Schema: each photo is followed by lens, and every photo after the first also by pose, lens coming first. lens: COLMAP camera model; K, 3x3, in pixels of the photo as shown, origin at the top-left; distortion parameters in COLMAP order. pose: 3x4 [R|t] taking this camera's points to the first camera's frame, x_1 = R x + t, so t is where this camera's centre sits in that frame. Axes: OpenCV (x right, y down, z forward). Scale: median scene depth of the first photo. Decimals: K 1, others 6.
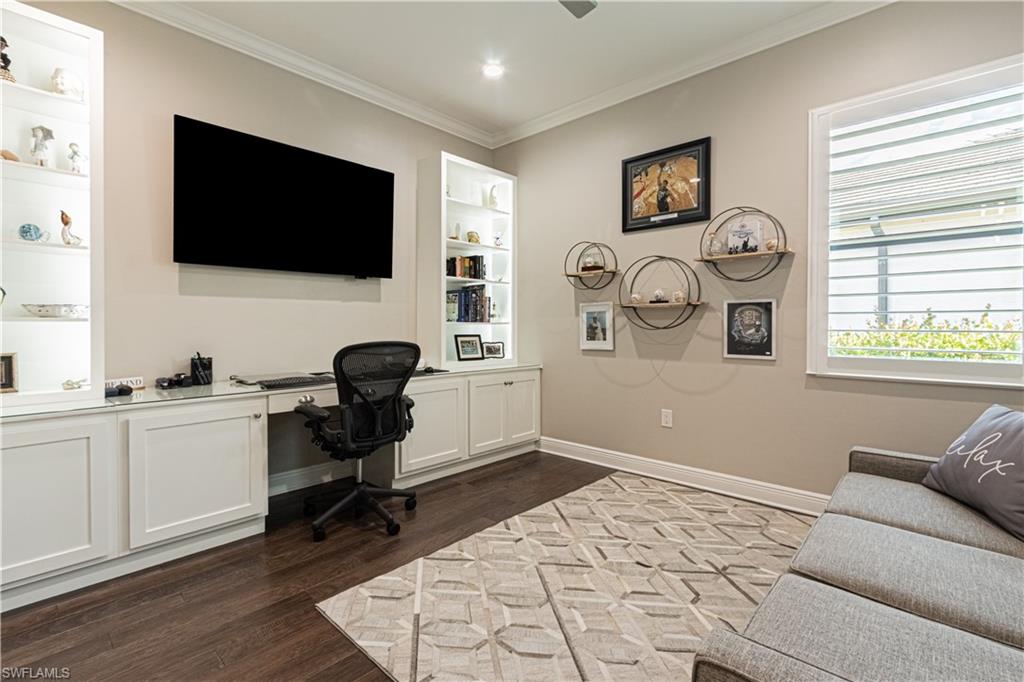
lens RADIAL K [[466.5, 0, 509.8], [0, 466.5, 334.4], [0, 0, 1]] dist [0.005453, -0.003516]
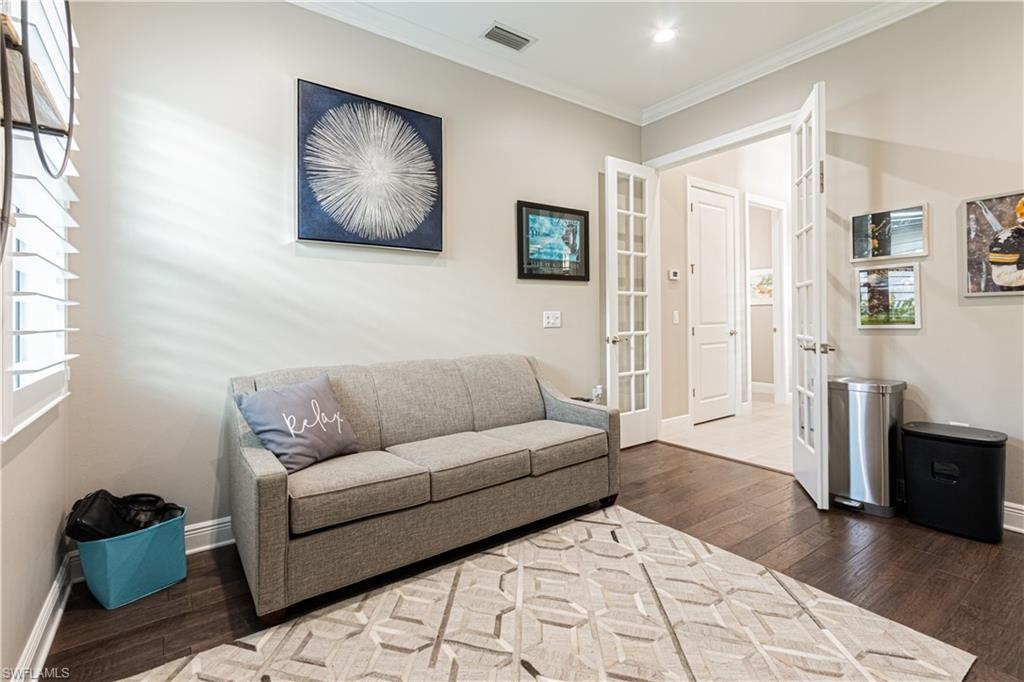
lens RADIAL K [[466.5, 0, 513.2], [0, 466.5, 316.1], [0, 0, 1]] dist [0.005453, -0.003516]
pose [[-0.979556, 0.015749, 0.200556, 0.191028], [0.017908, 0.999800, 0.008955, -0.026862], [-0.200375, 0.012363, -0.979641, 1.913106]]
